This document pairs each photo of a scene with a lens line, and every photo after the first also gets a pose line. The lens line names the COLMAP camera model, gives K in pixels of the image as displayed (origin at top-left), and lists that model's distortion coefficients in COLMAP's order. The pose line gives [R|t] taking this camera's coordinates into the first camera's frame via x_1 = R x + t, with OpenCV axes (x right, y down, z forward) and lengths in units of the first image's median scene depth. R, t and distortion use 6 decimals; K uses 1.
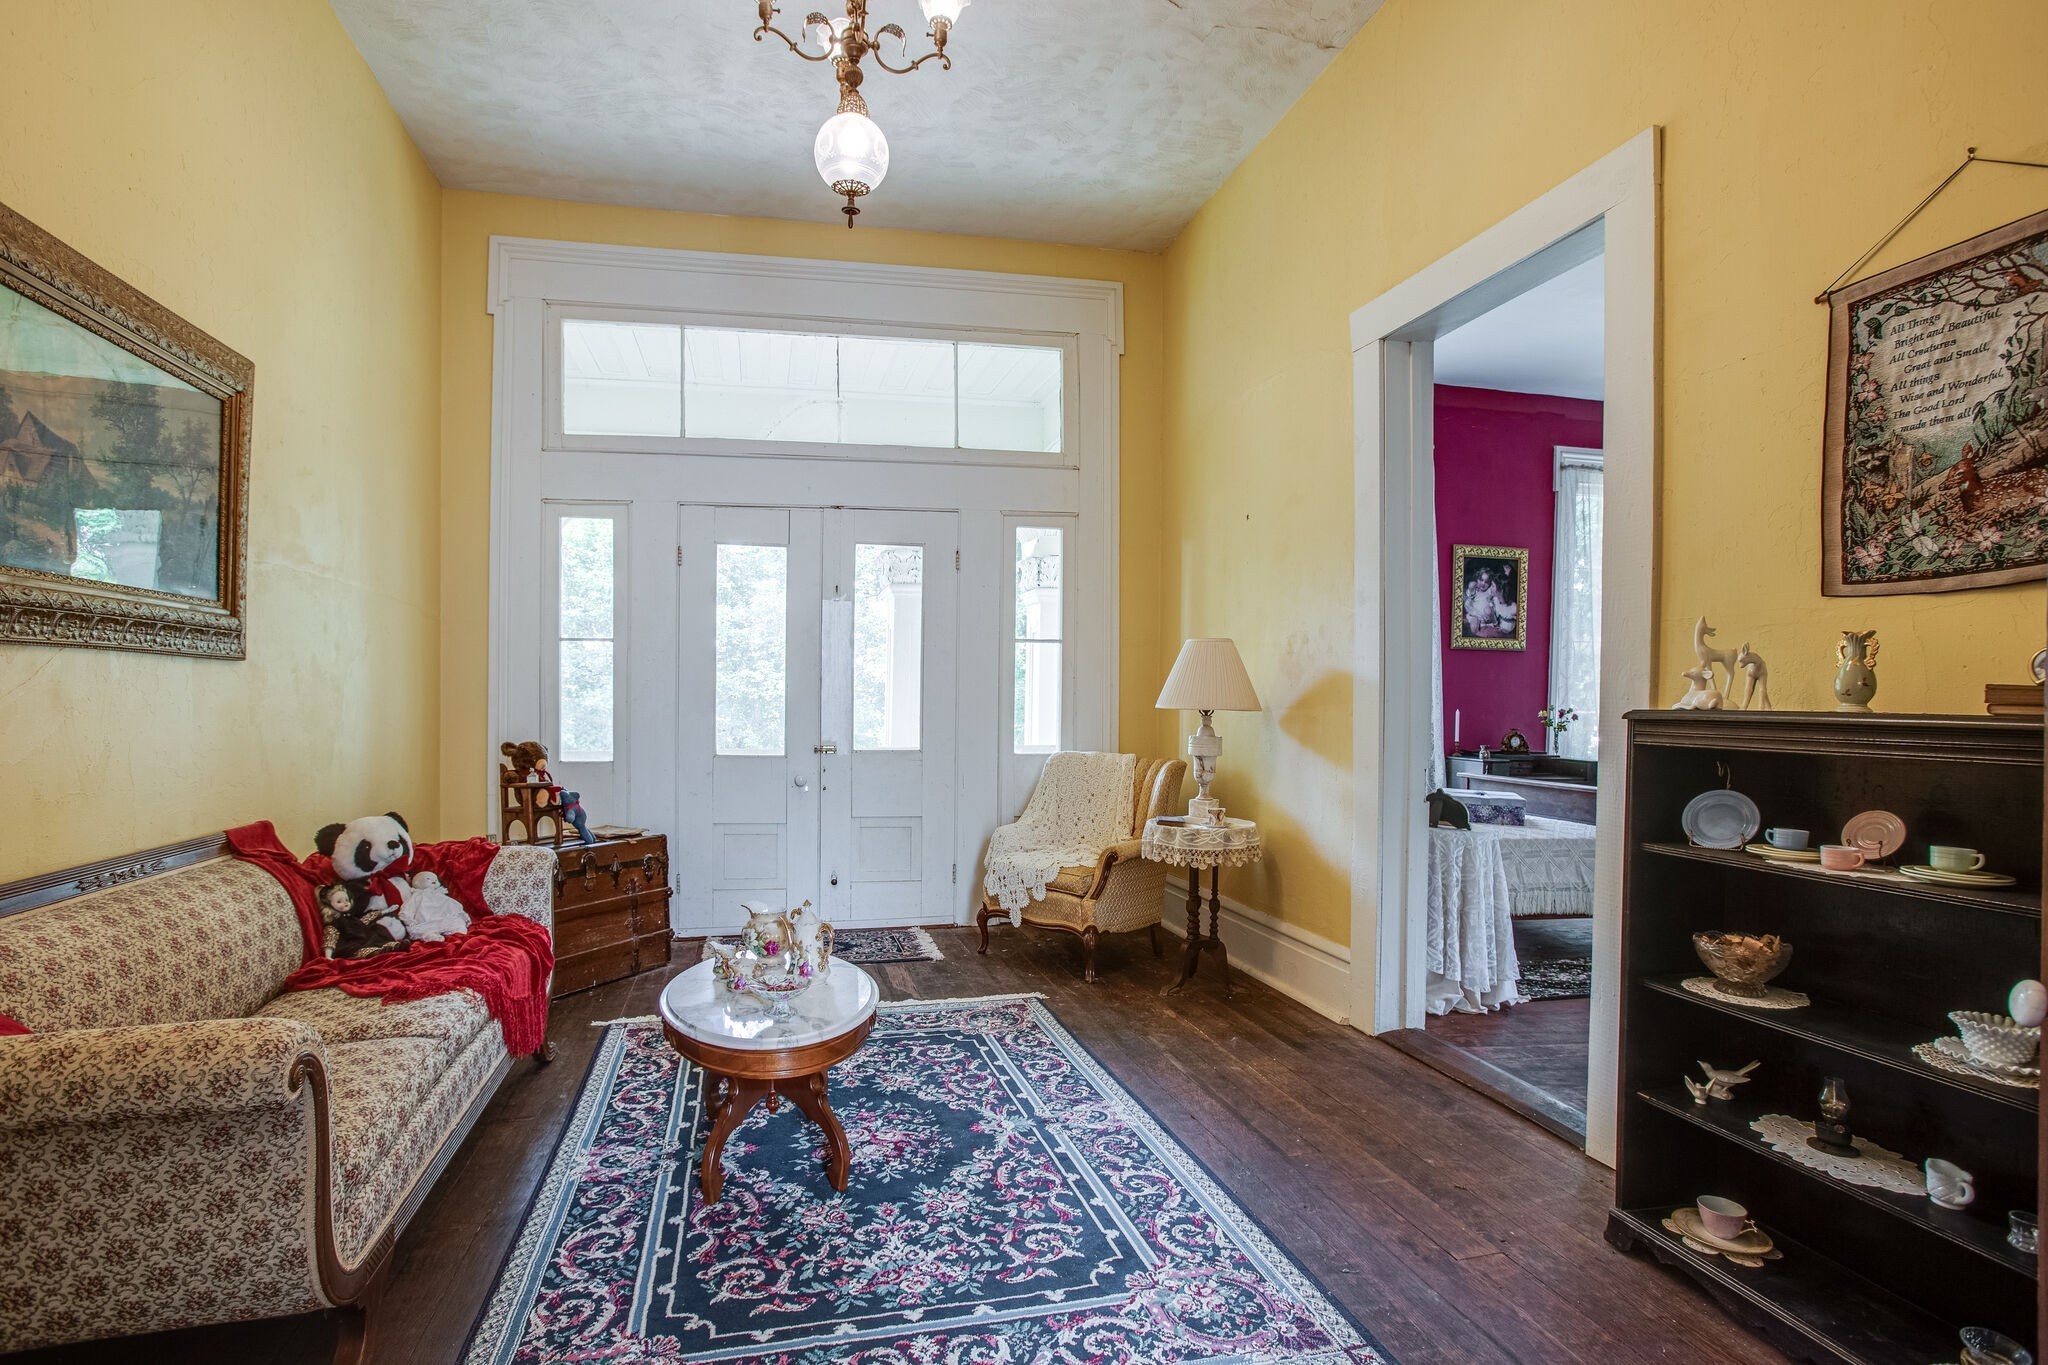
lens RADIAL K [[1048.1, 0, 981.0], [0, 1048.1, 723.1], [0, 0, 1]] dist [-0.025970, -0.003123]
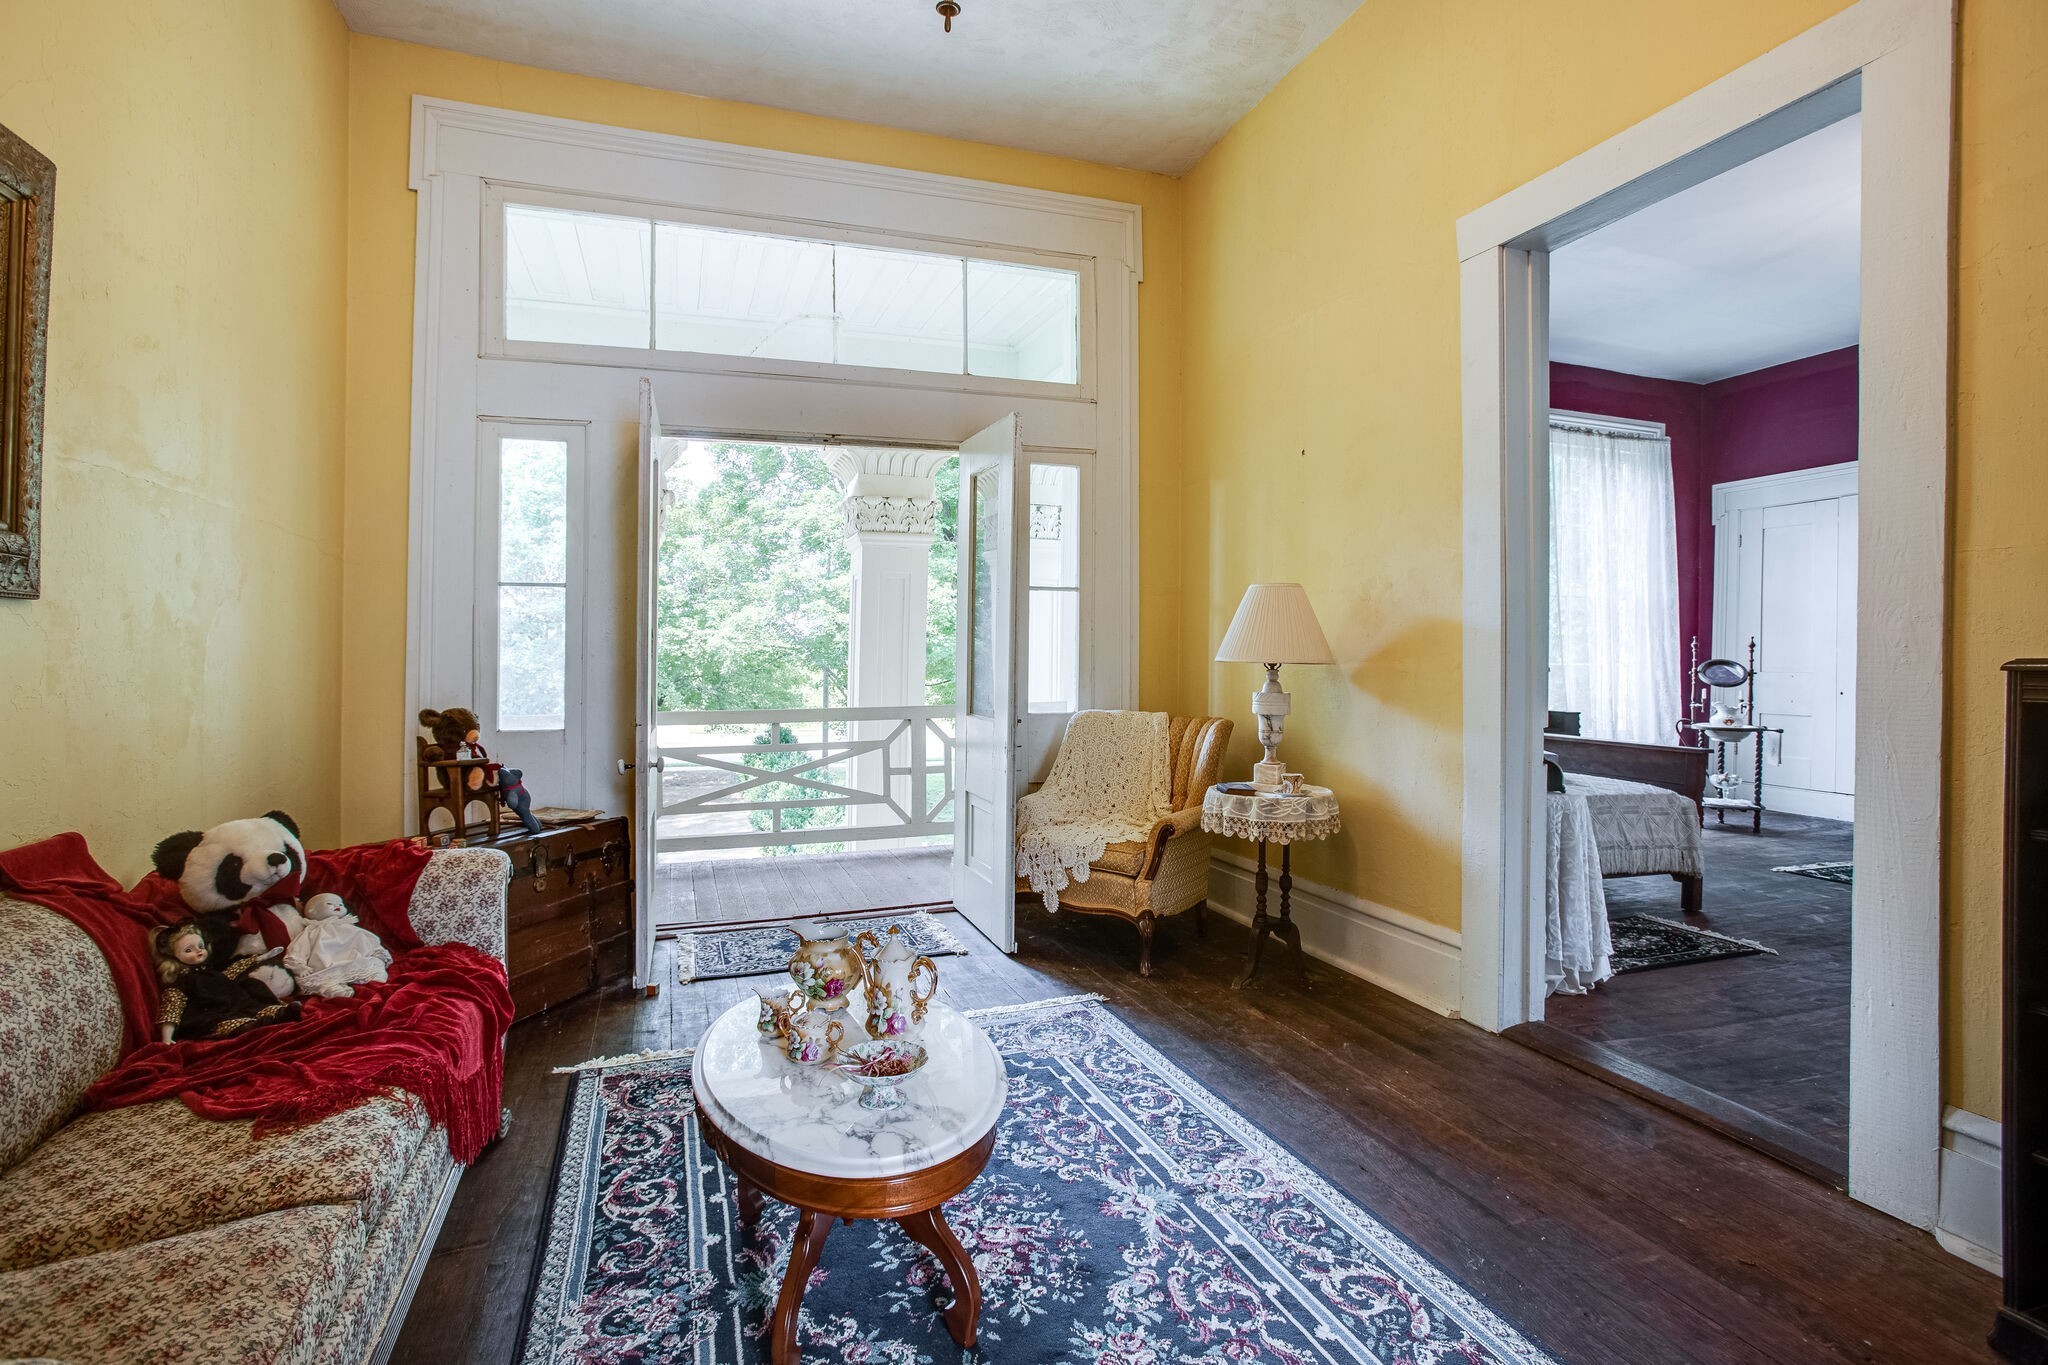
lens RADIAL K [[963.9, 0, 1010.3], [0, 963.9, 650.9], [0, 0, 1]] dist [-0.022455, 0.008188]
pose [[0.990197, -0.004905, 0.139593, -0.128429], [0.008834, 0.999582, -0.027539, -0.002959], [-0.139399, 0.028502, 0.989826, 0.226618]]
